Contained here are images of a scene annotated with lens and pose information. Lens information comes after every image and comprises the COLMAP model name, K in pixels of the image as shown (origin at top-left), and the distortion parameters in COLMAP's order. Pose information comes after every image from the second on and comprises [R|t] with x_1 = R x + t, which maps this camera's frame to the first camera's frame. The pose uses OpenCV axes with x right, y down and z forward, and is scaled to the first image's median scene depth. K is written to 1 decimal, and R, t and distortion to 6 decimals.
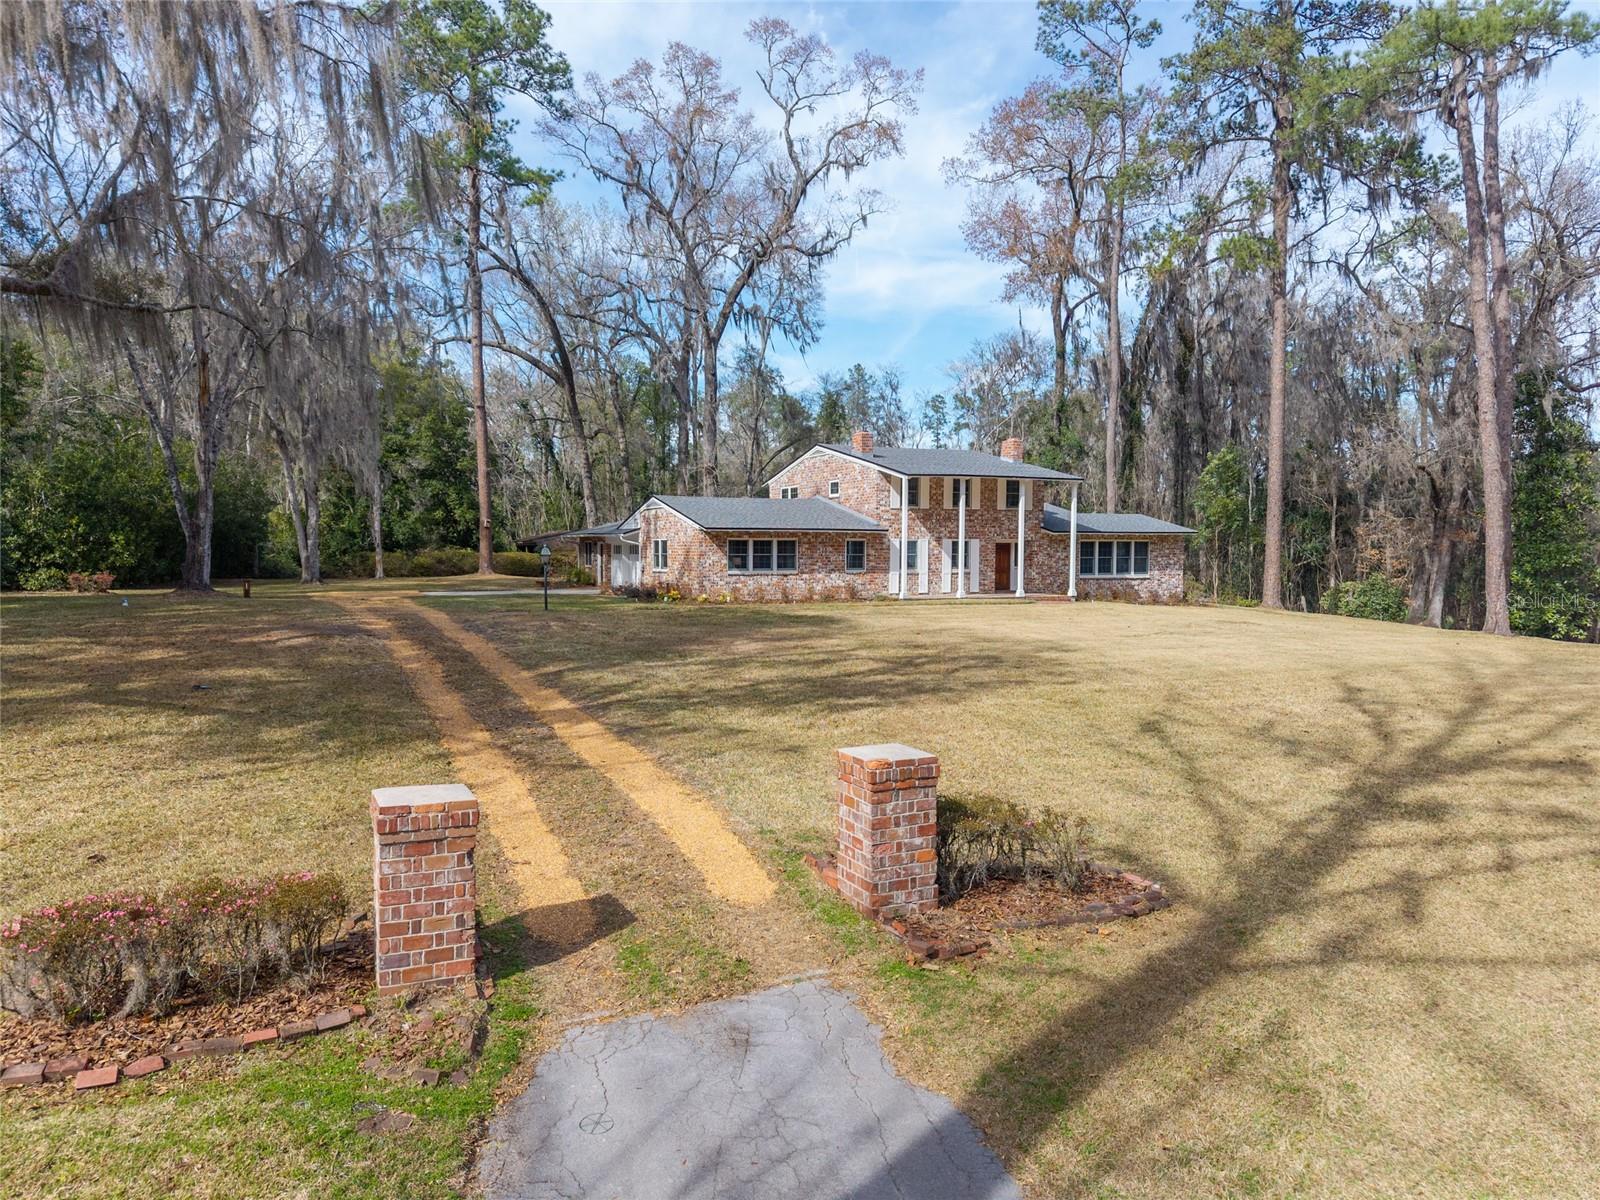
lens RADIAL K [[1065.8, 0, 790.5], [0, 1065.8, 602.7], [0, 0, 1]] dist [0.027391, -0.005331]
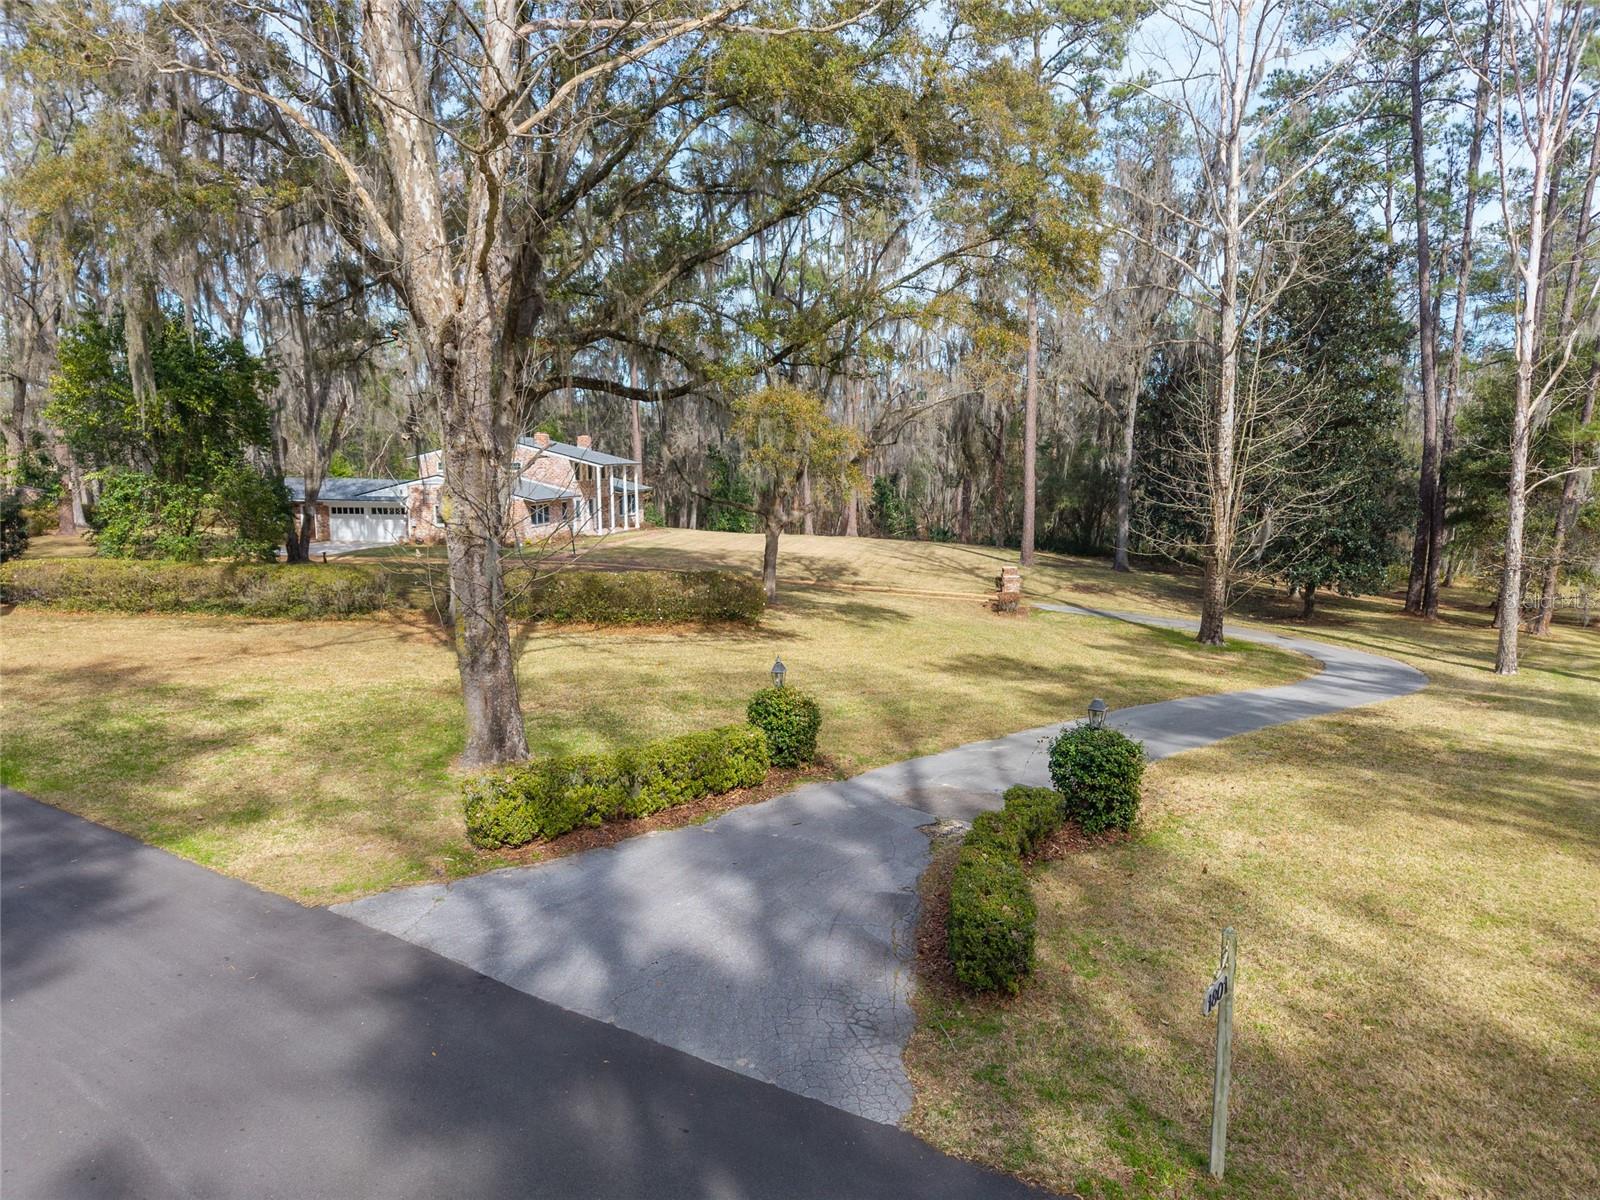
lens RADIAL K [[1065.8, 0, 790.5], [0, 1065.8, 602.7], [0, 0, 1]] dist [0.027391, -0.005331]
pose [[0.589992, -0.113134, 0.799444, -1.038315], [0.039242, 0.992982, 0.111562, -0.071360], [-0.806455, -0.034449, 0.590291, -0.264957]]
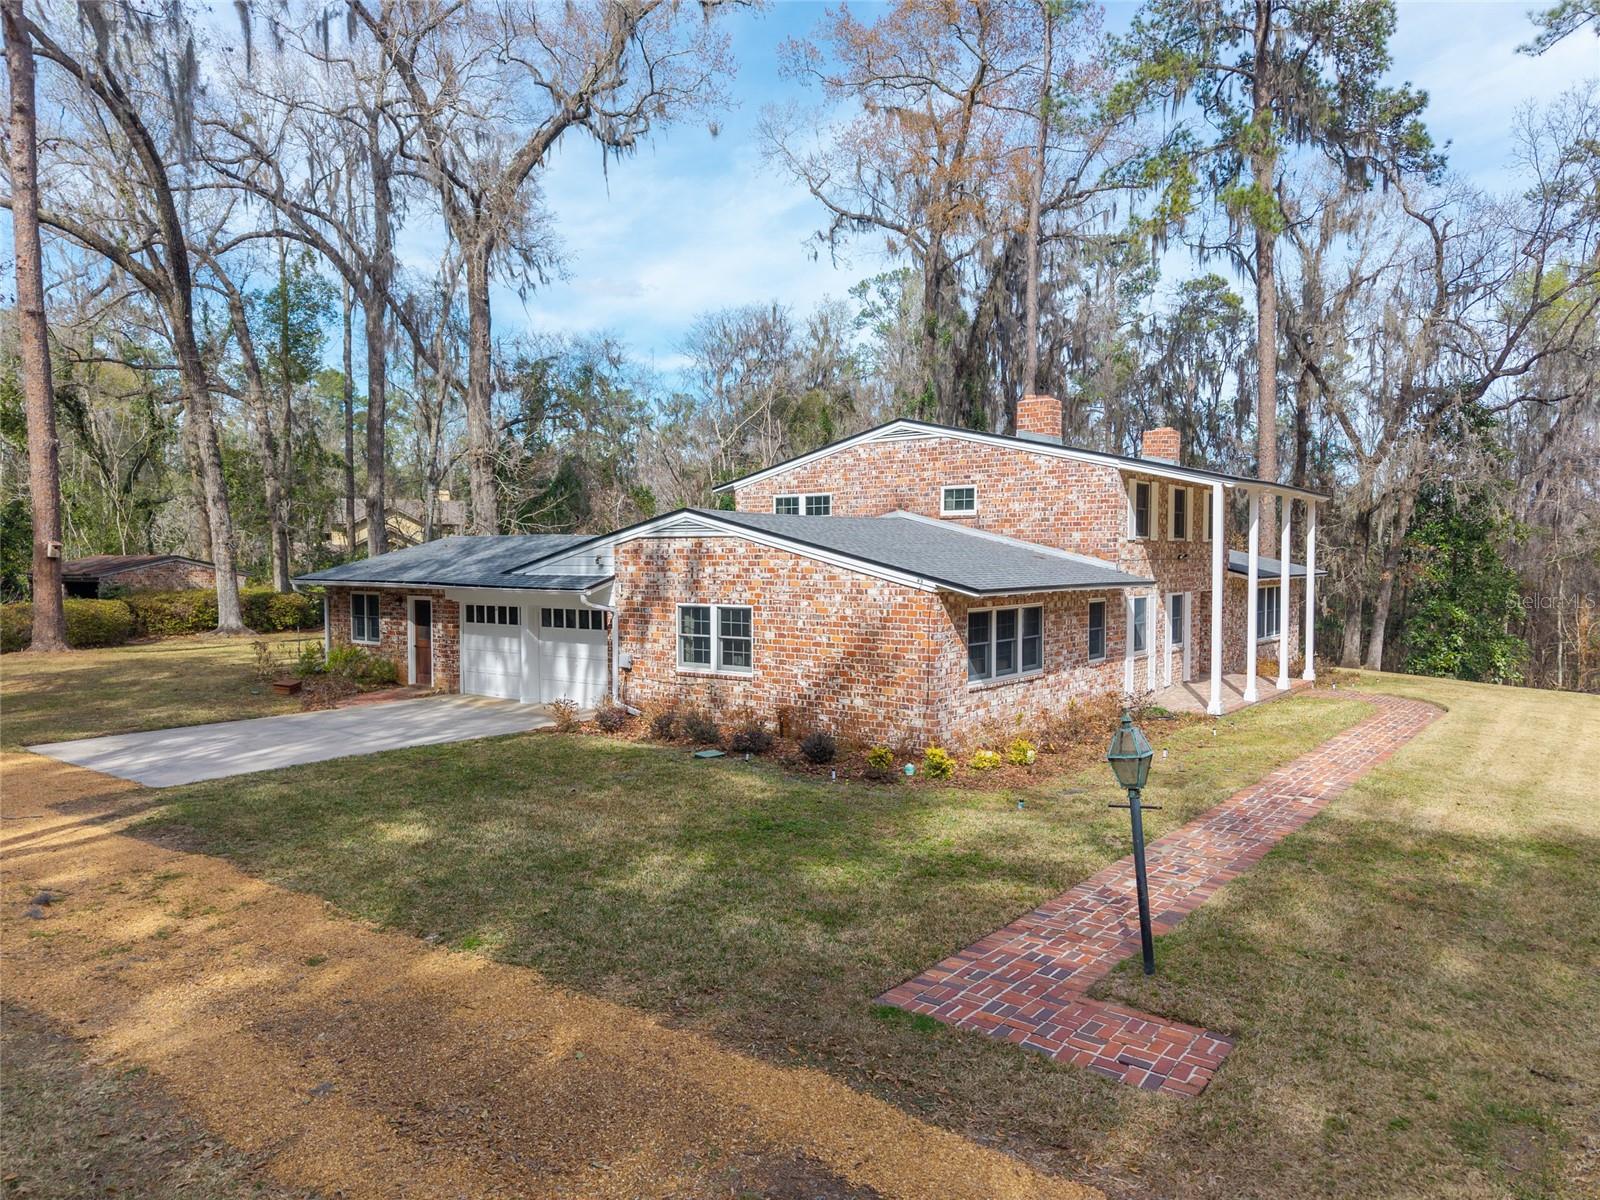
lens RADIAL K [[1065.8, 0, 790.5], [0, 1065.8, 602.7], [0, 0, 1]] dist [0.027391, -0.005331]
pose [[0.893408, -0.020317, 0.448787, -0.293861], [0.023530, 0.999722, -0.001583, -0.058156], [-0.448630, 0.011974, 0.893637, 0.575690]]
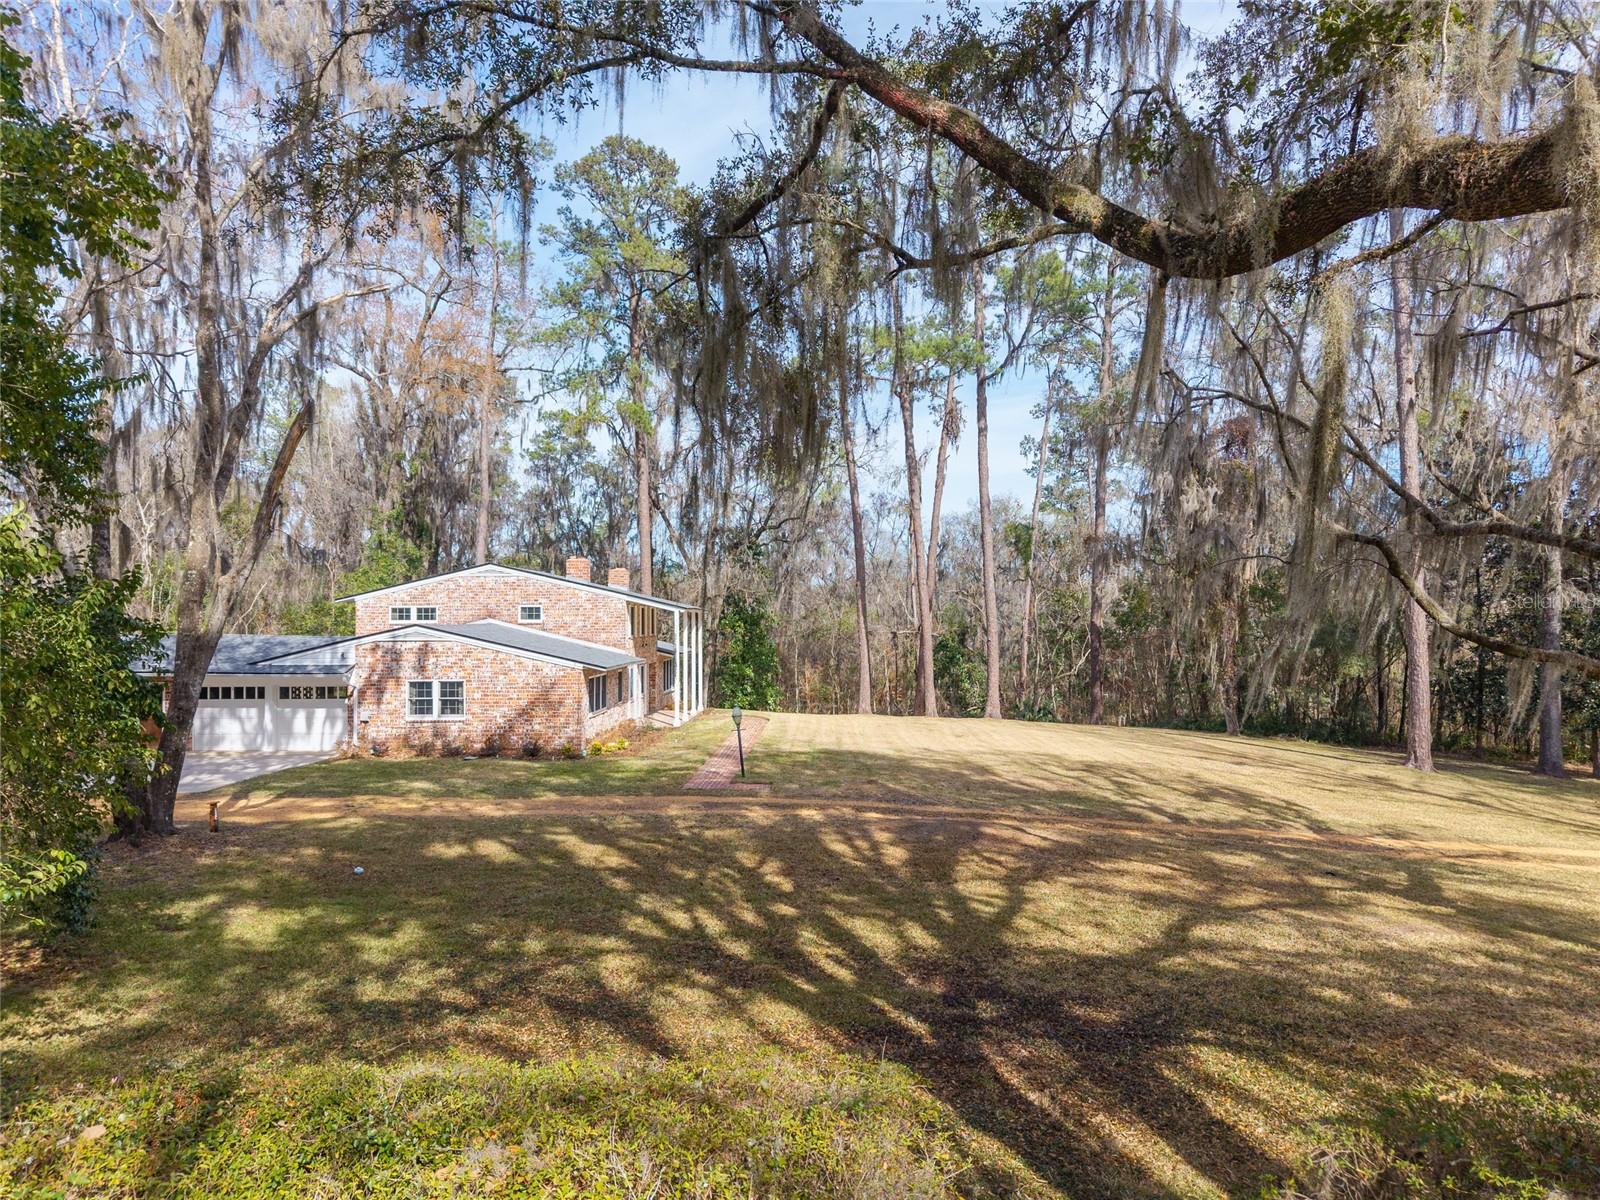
lens RADIAL K [[1065.8, 0, 790.5], [0, 1065.8, 602.7], [0, 0, 1]] dist [0.027391, -0.005331]
pose [[0.451369, 0.014687, 0.892216, -0.710509], [0.047242, 0.998069, -0.040329, -0.071603], [-0.891086, 0.060353, 0.449804, 0.400540]]
